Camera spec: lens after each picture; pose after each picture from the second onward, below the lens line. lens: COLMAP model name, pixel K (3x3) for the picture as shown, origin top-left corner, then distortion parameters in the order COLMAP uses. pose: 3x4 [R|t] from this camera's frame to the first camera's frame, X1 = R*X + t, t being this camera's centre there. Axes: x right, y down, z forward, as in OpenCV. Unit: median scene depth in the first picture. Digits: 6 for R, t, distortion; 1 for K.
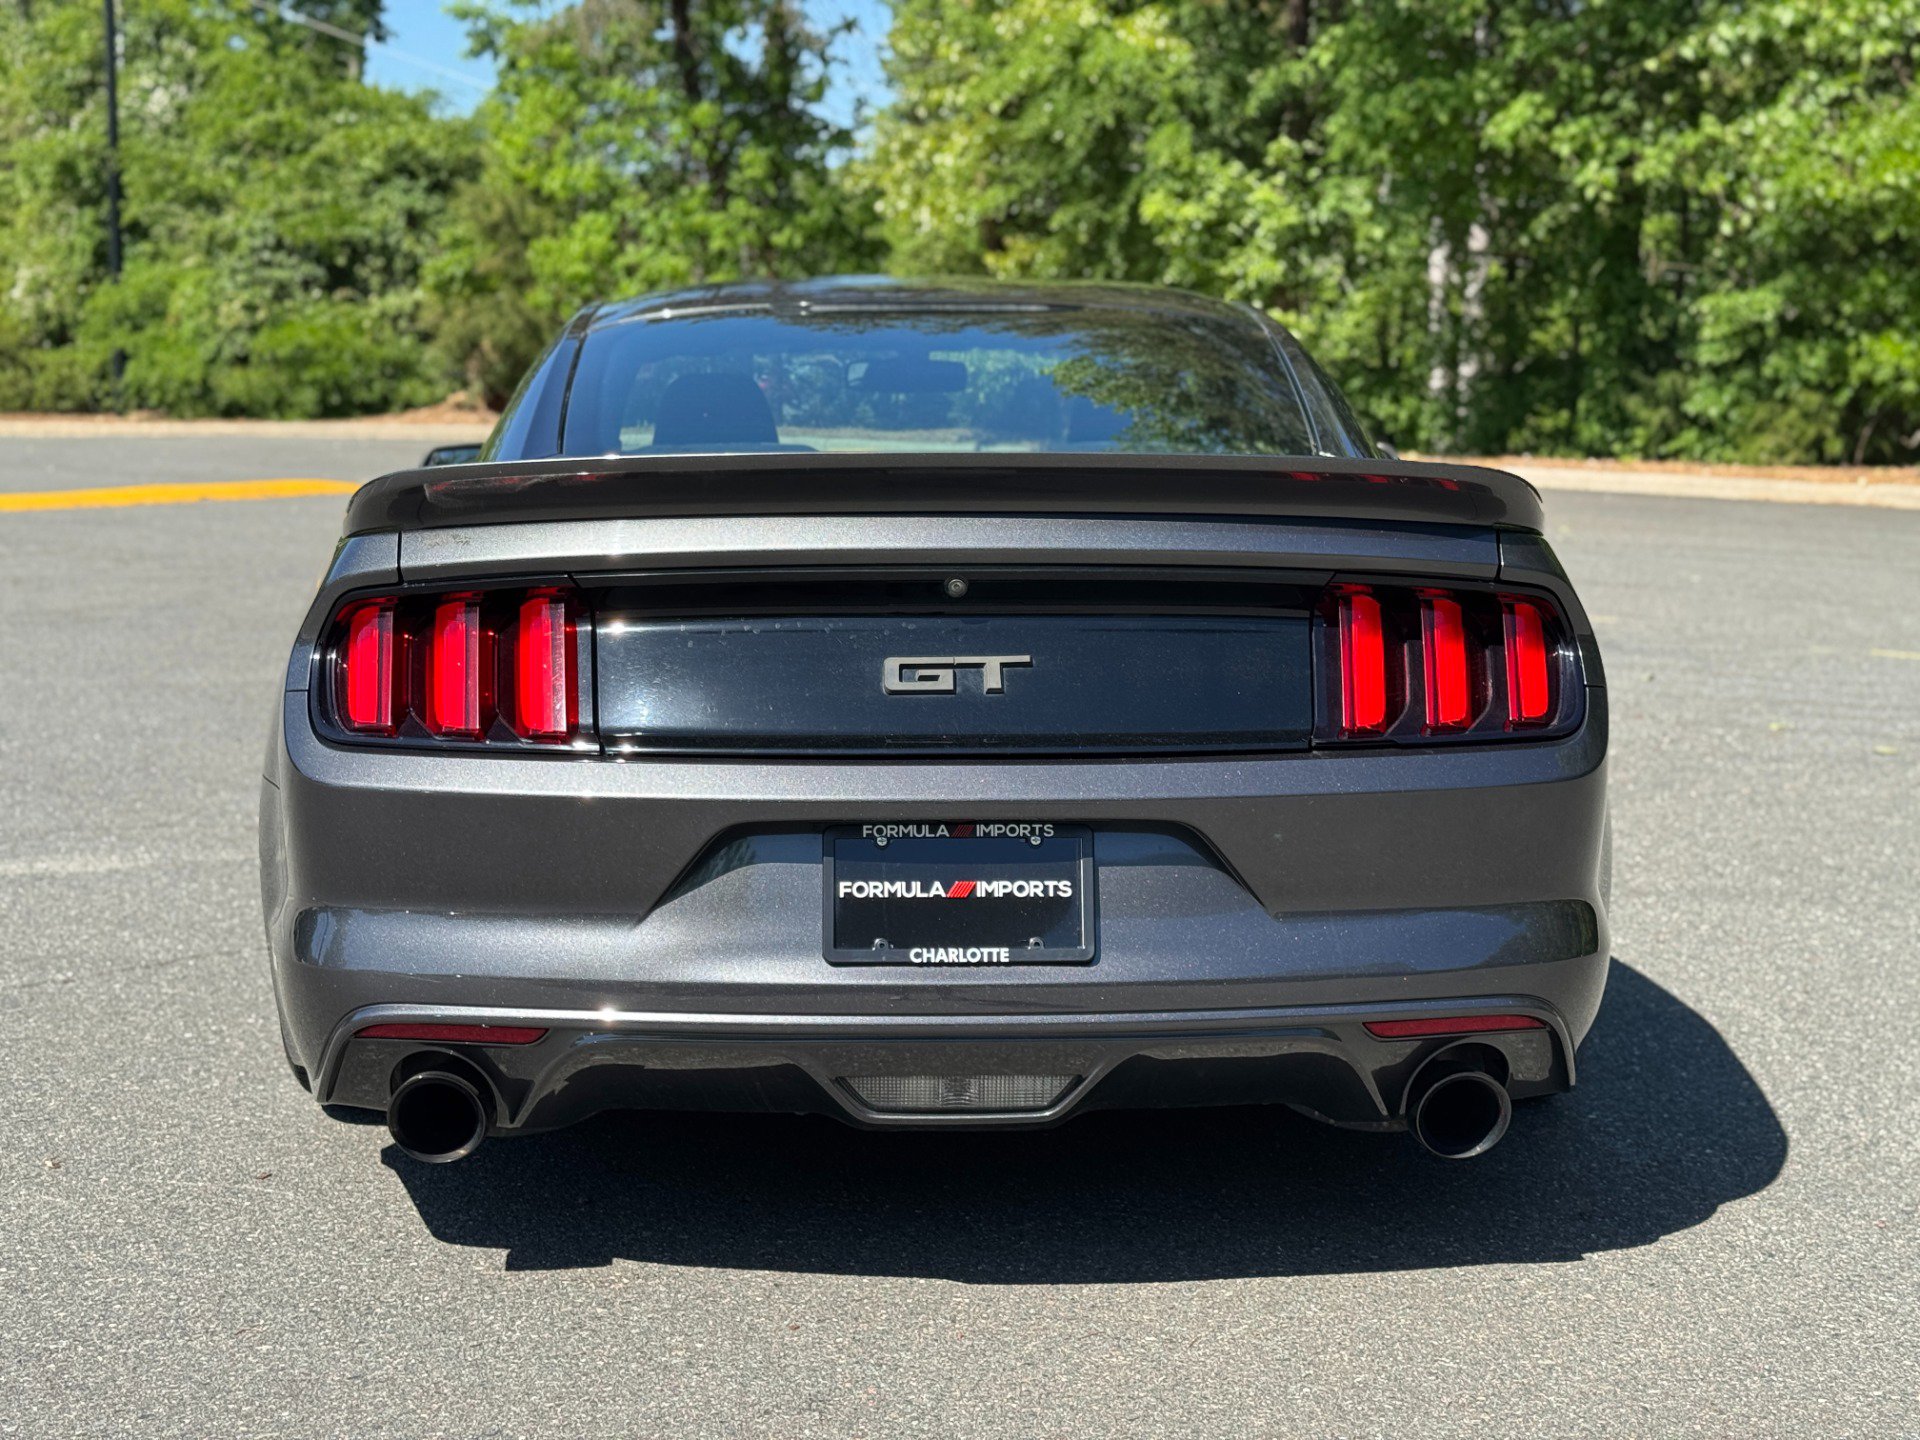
lens RADIAL K [[2670.7, 0, 977.6], [0, 2670.7, 710.2], [0, 0, 1]] dist [0.099141, 0.000000]
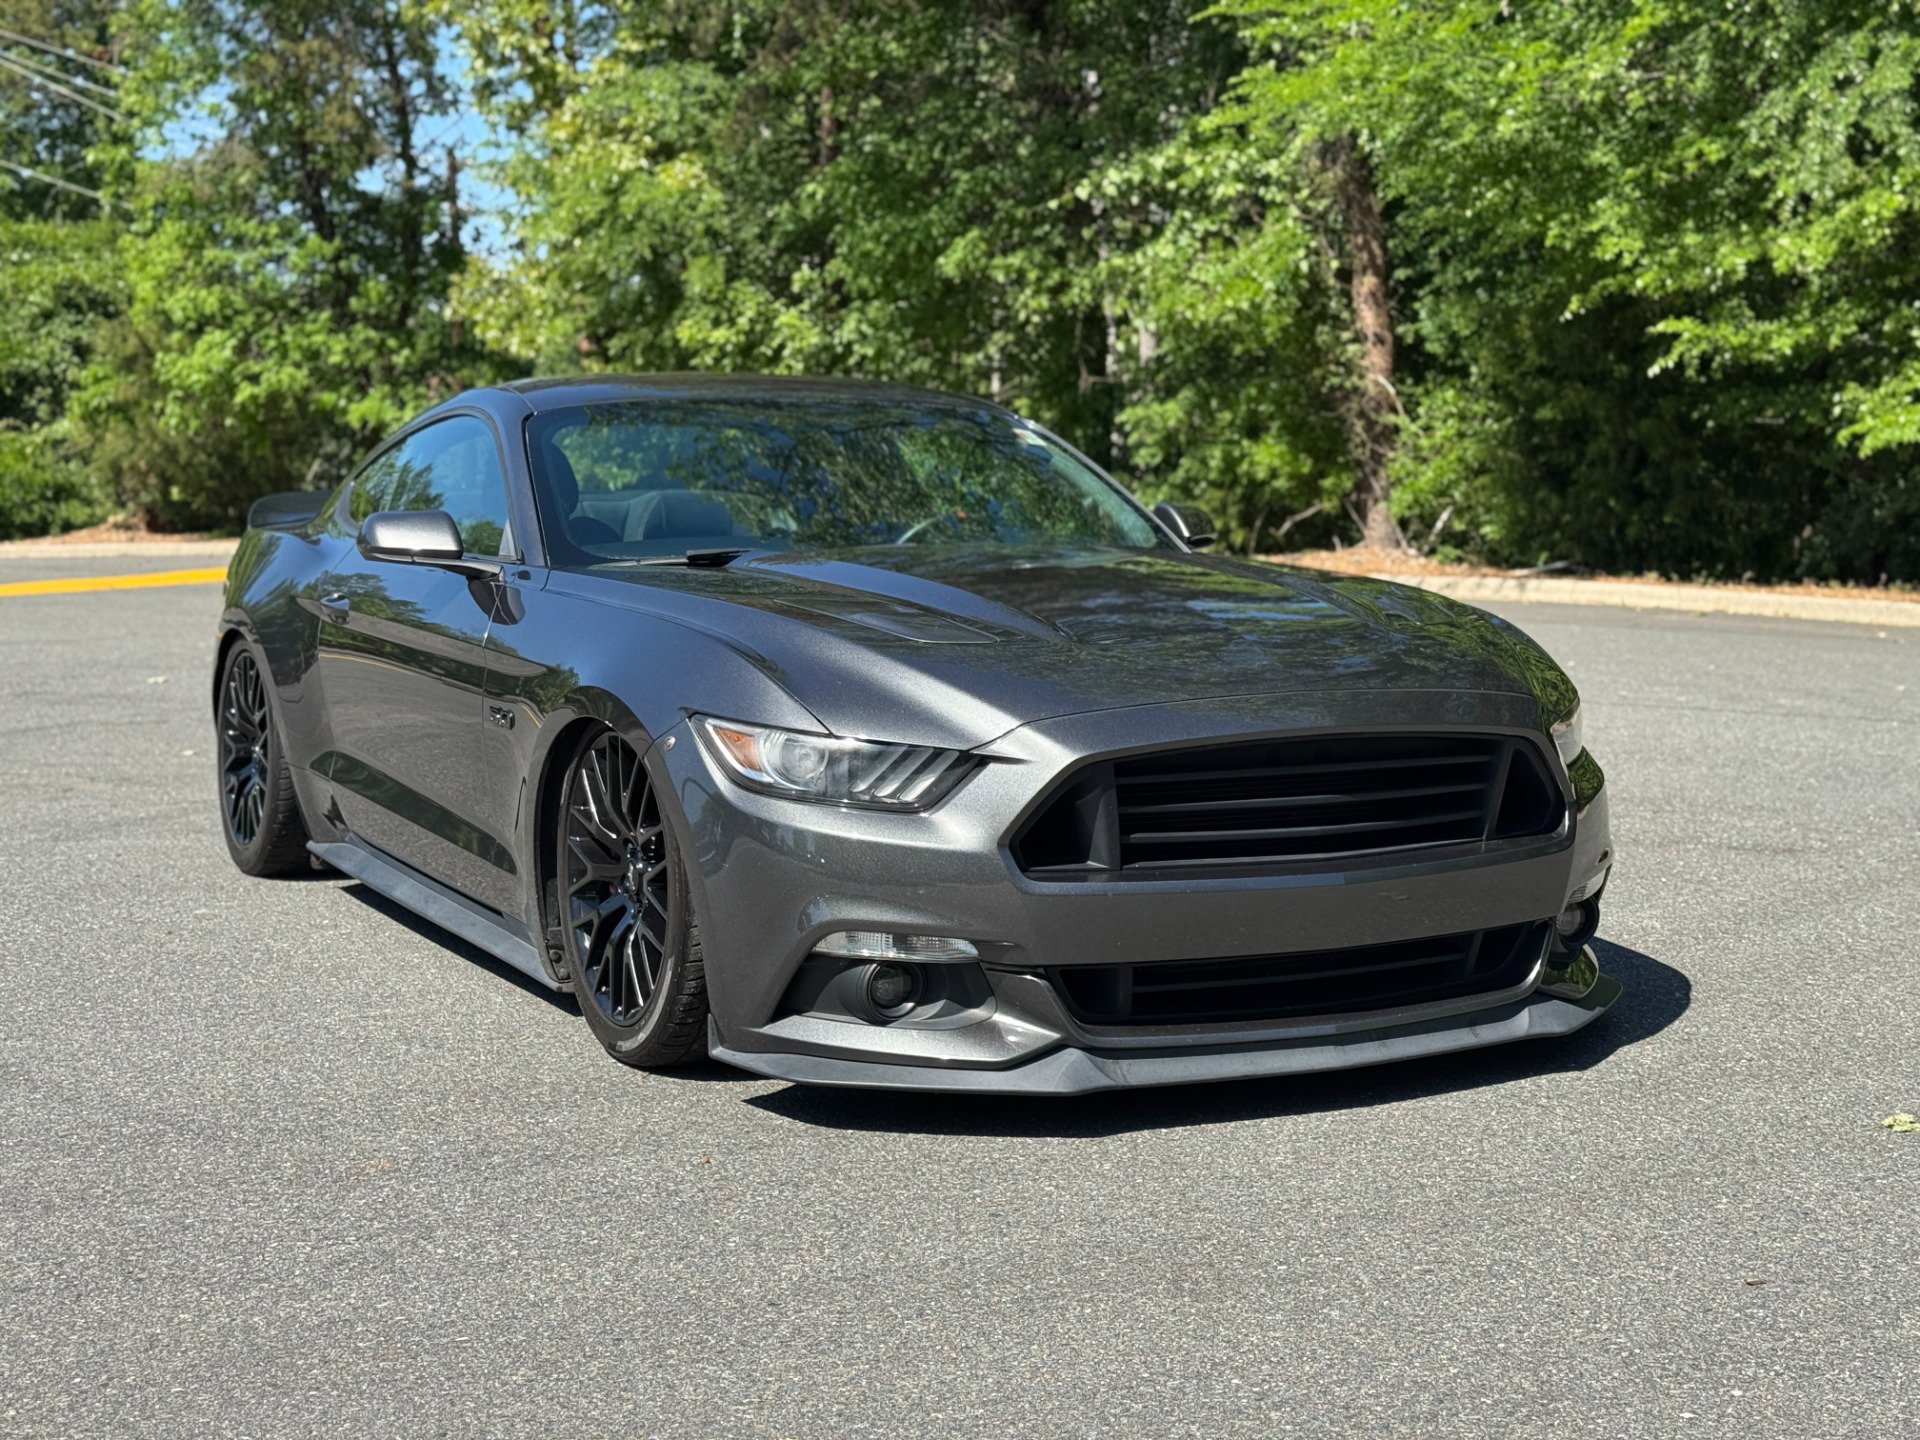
lens RADIAL K [[2670.7, 0, 1019.1], [0, 2670.7, 711.9], [0, 0, 1]] dist [0.099141, 0.000000]
pose [[0.998834, -0.023081, 0.042406, 0.171559], [0.024854, 0.998819, -0.041757, 0.019228], [-0.041392, 0.042762, 0.998227, -0.106266]]
